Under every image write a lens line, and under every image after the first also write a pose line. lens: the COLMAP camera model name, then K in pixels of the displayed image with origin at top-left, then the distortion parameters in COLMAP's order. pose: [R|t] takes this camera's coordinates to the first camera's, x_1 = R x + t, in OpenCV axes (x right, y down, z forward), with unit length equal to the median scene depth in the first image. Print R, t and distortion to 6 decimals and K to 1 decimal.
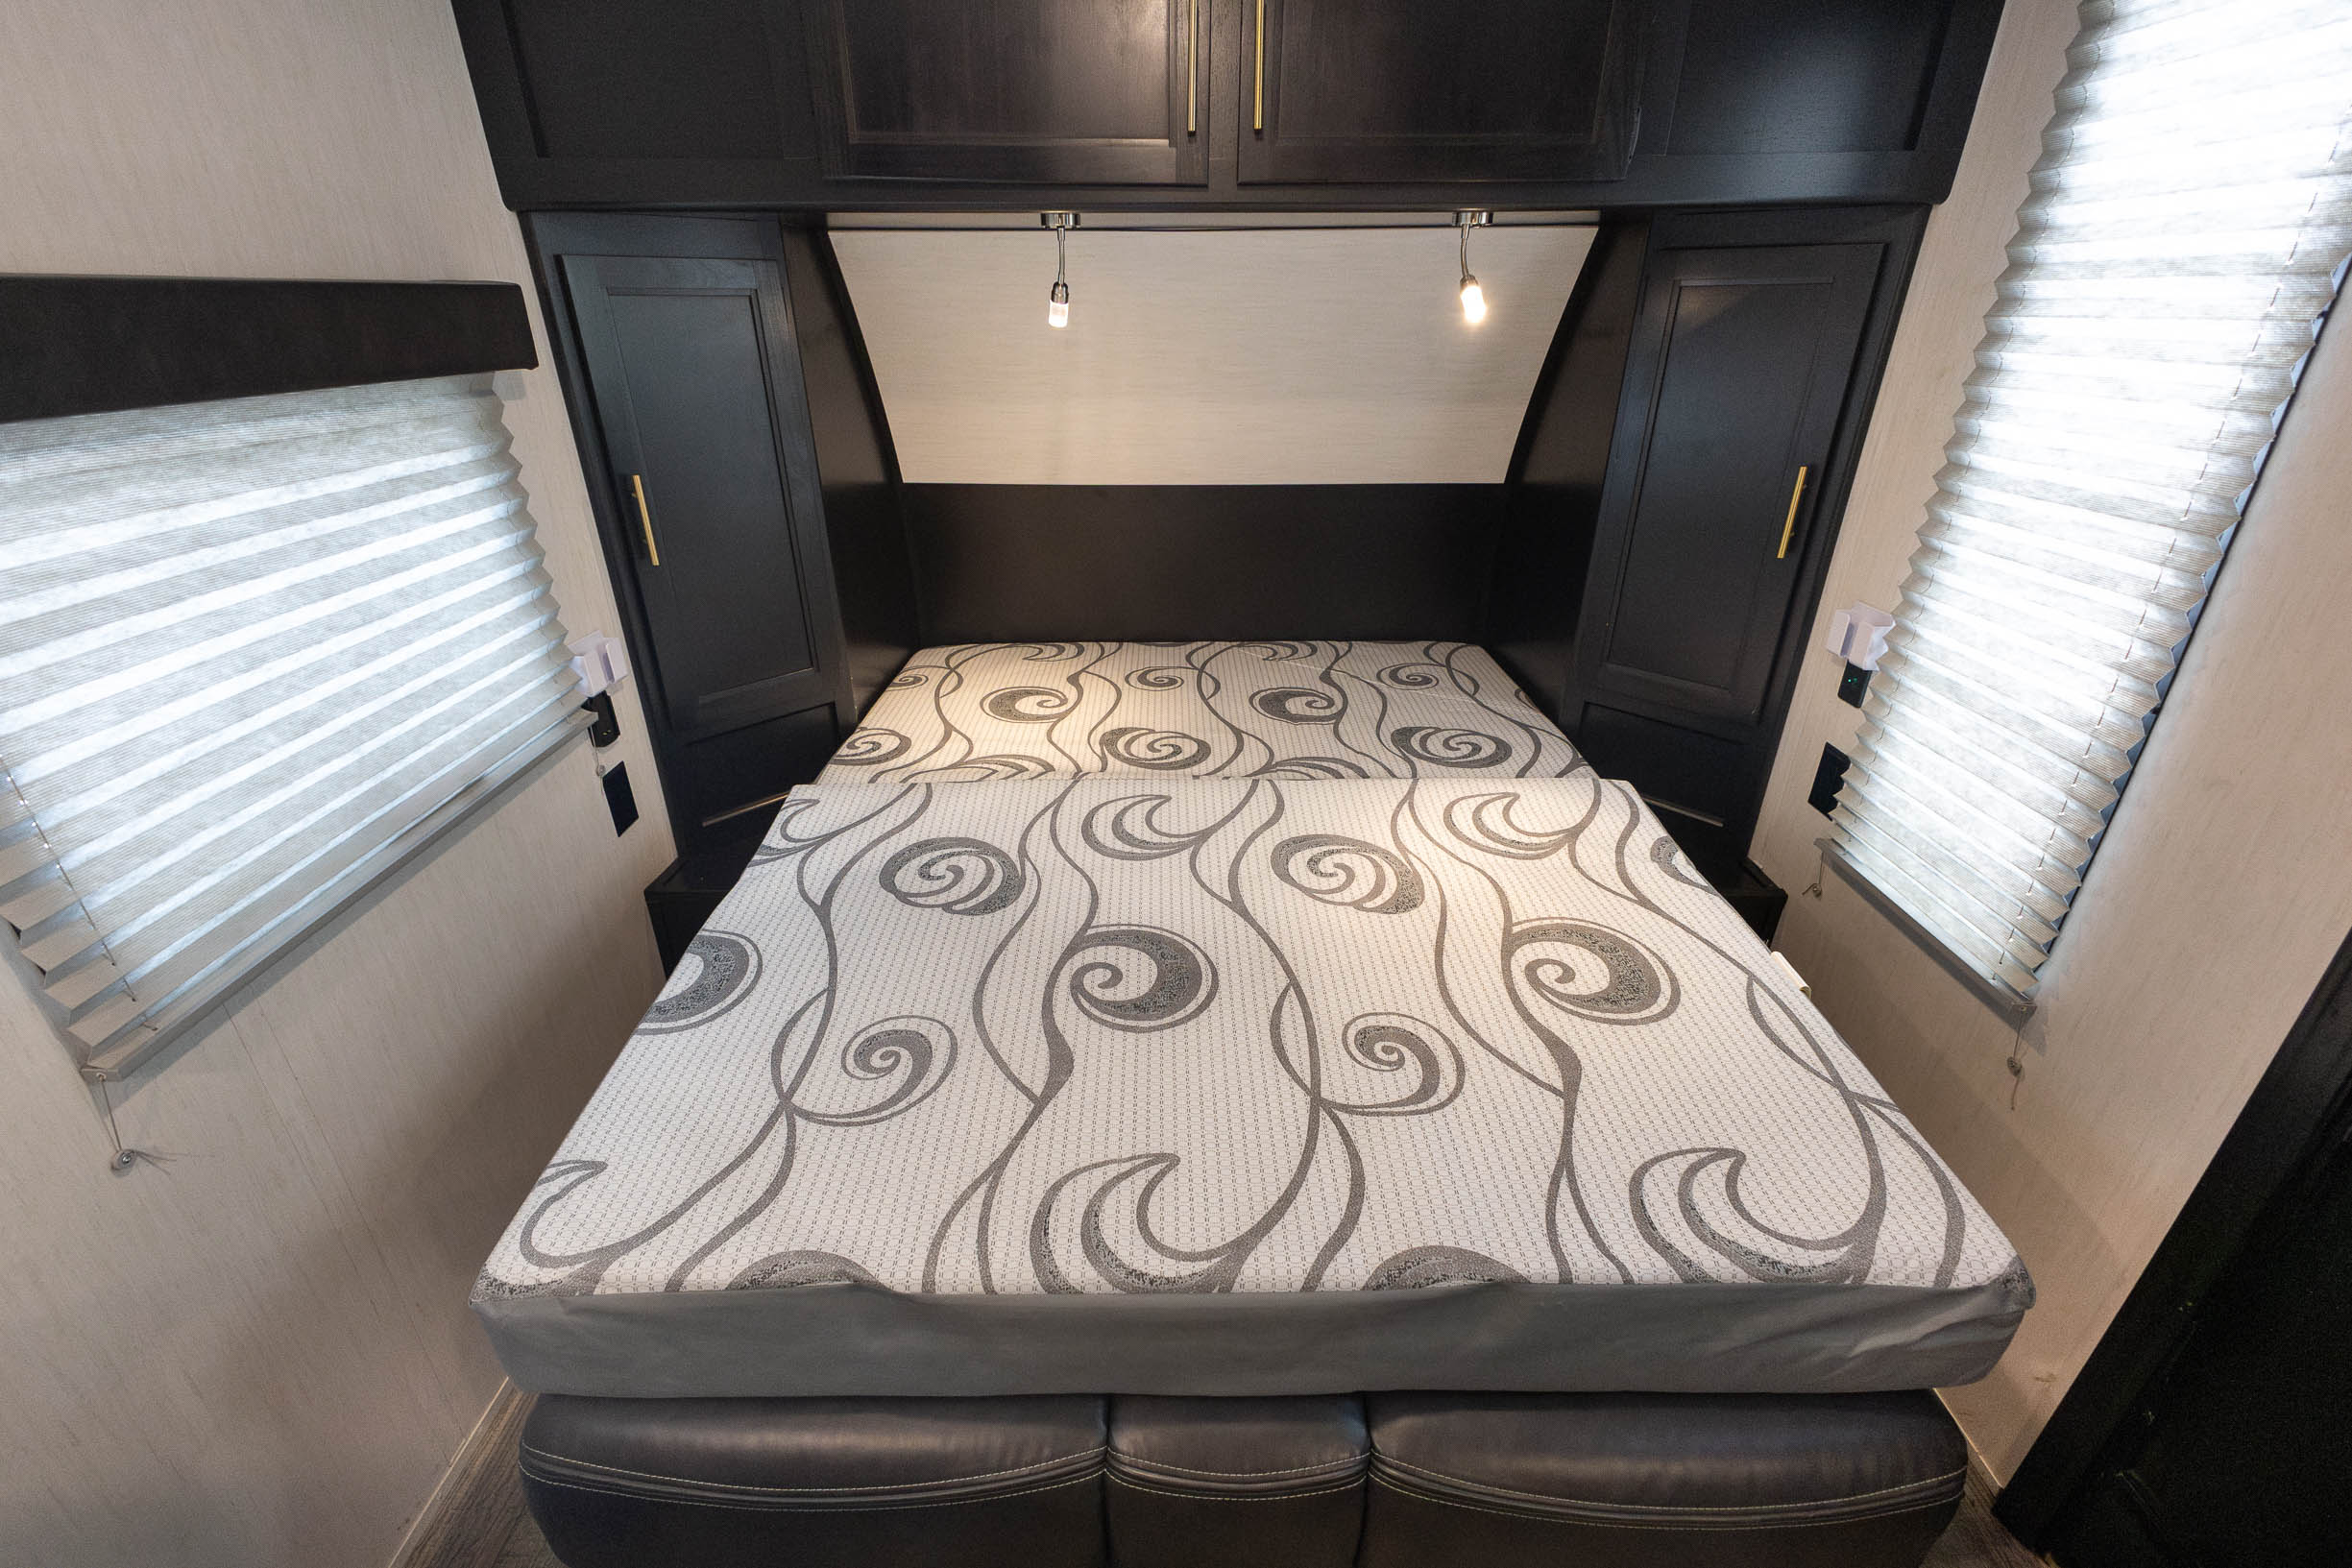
lens RADIAL K [[1008.7, 0, 1177.8], [0, 1008.7, 783.0], [0, 0, 1]] dist [0.002037, -0.002930]
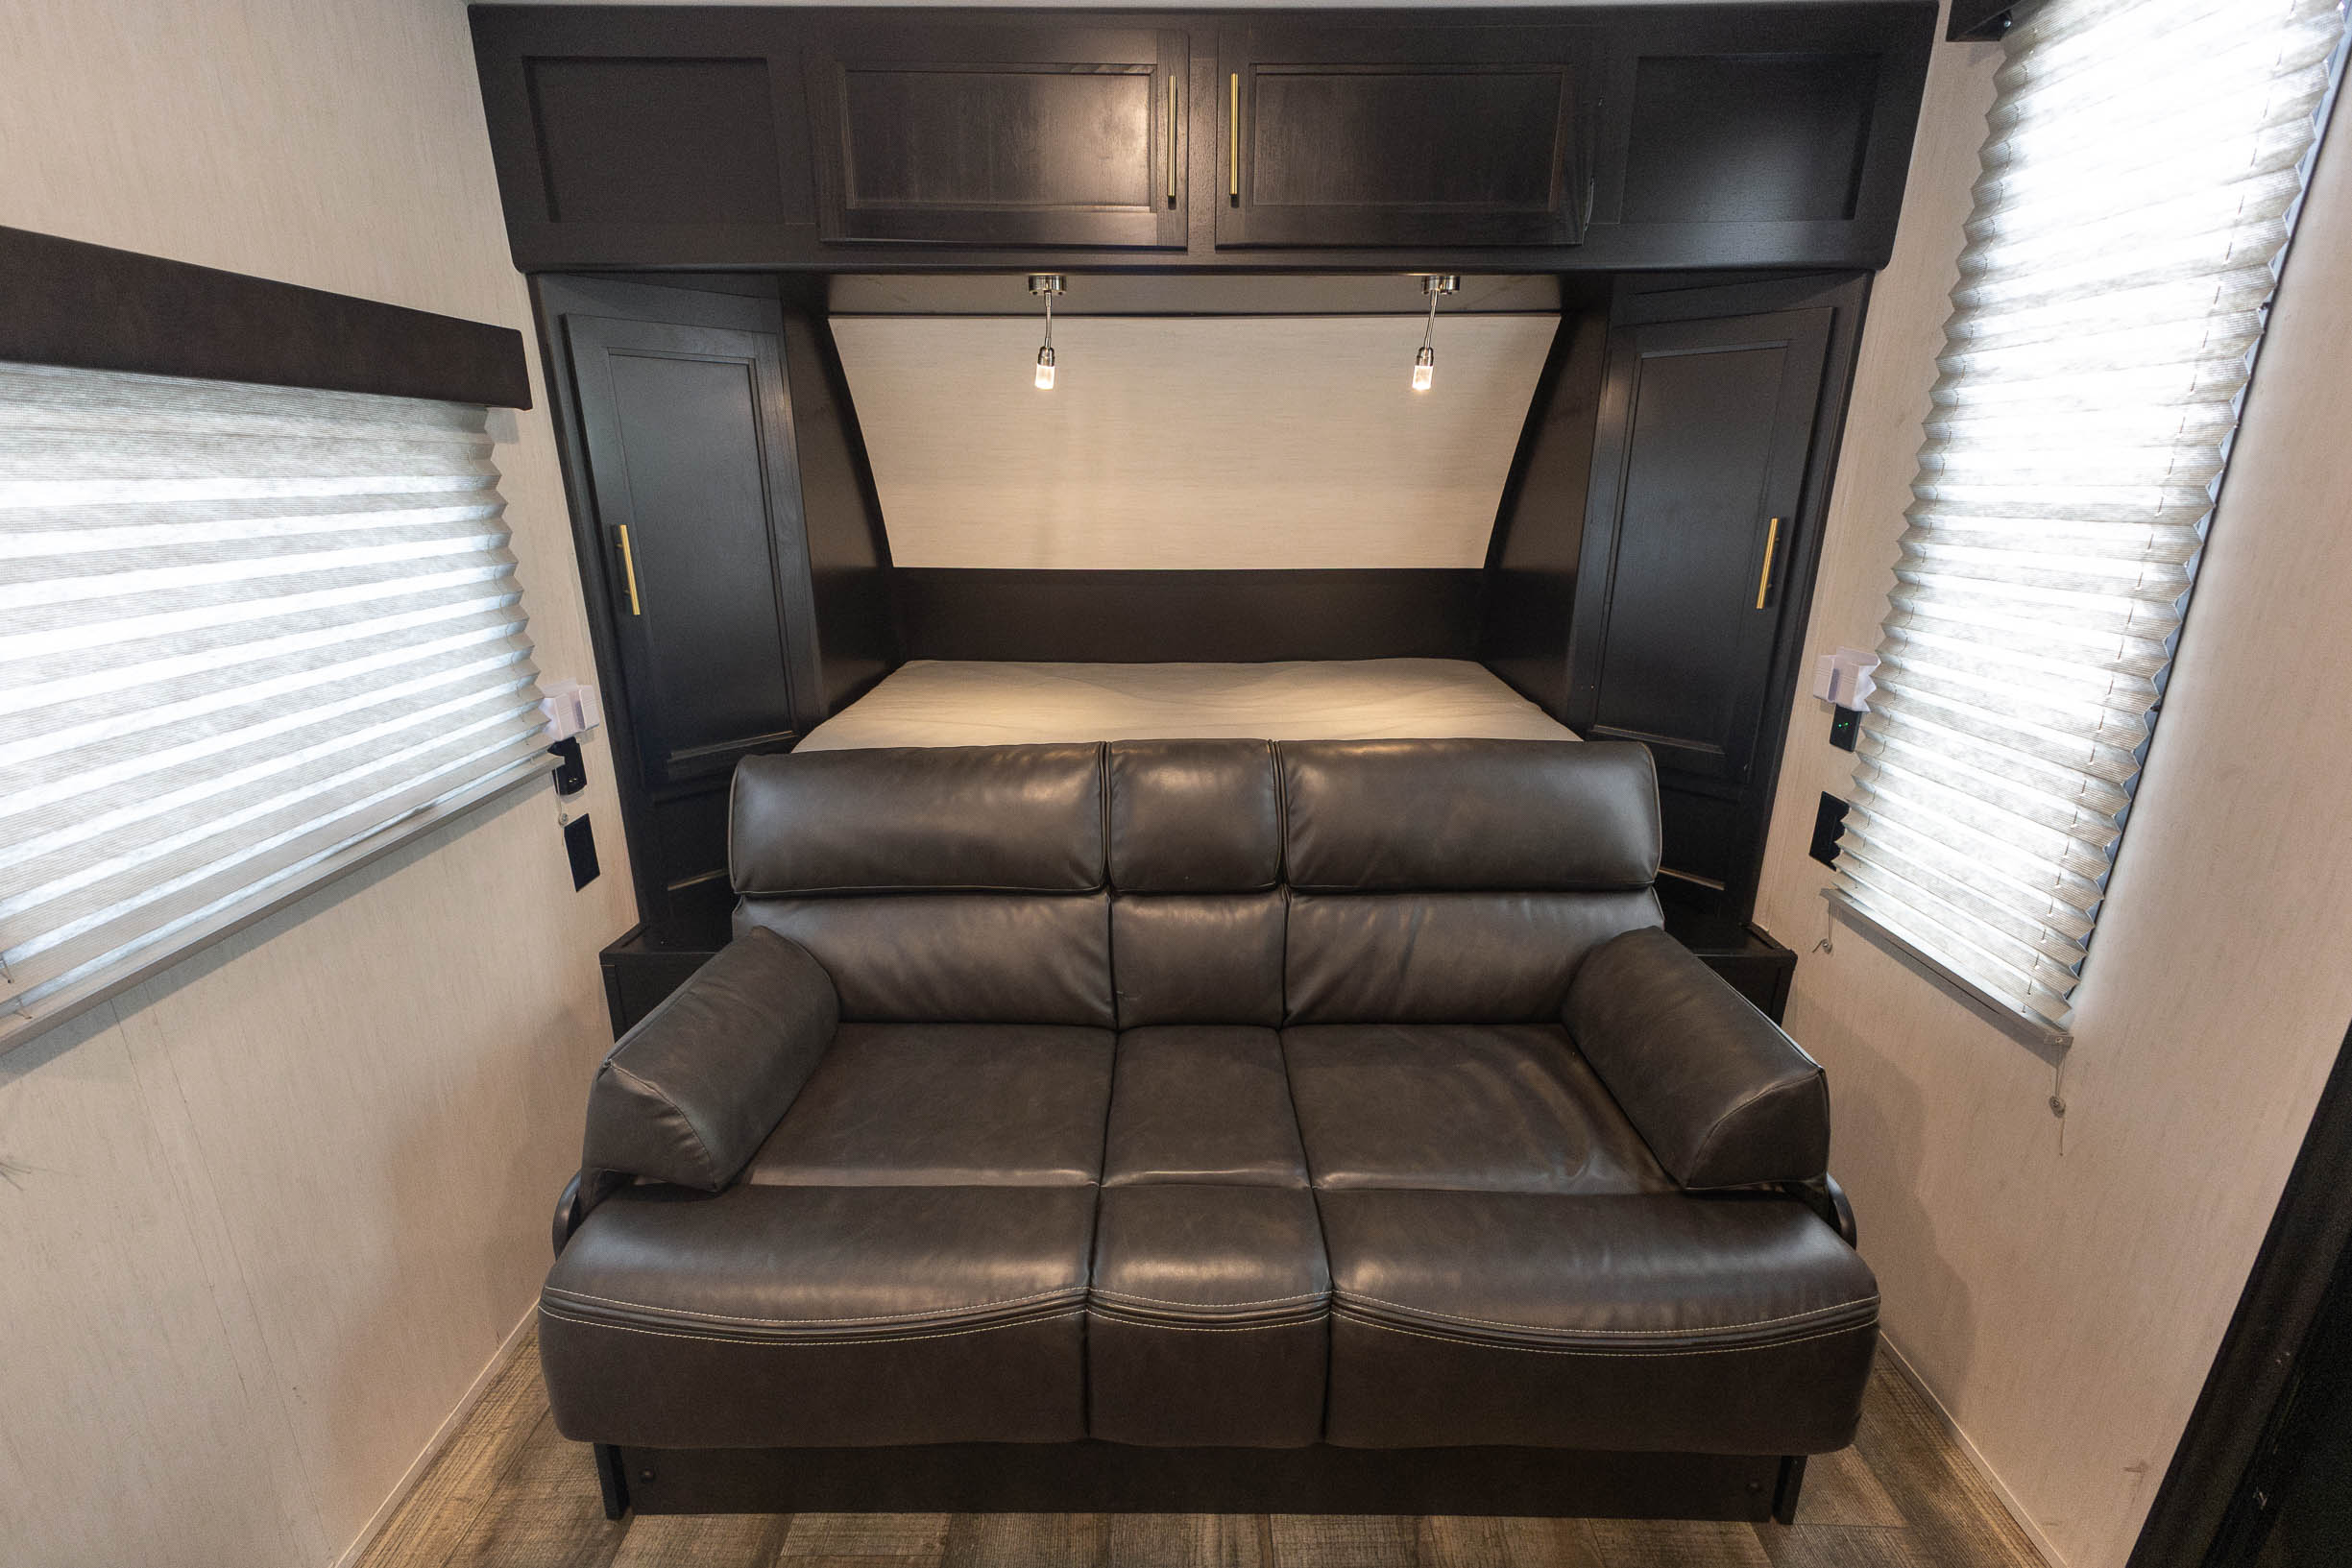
lens RADIAL K [[1008.7, 0, 1177.0], [0, 1008.7, 780.7], [0, 0, 1]] dist [0.002037, -0.002930]
pose [[0.999993, 0.001248, 0.003420, 0.017823], [-0.000738, 0.989399, -0.145220, 0.112947], [-0.003565, 0.145216, 0.989393, 0.041641]]
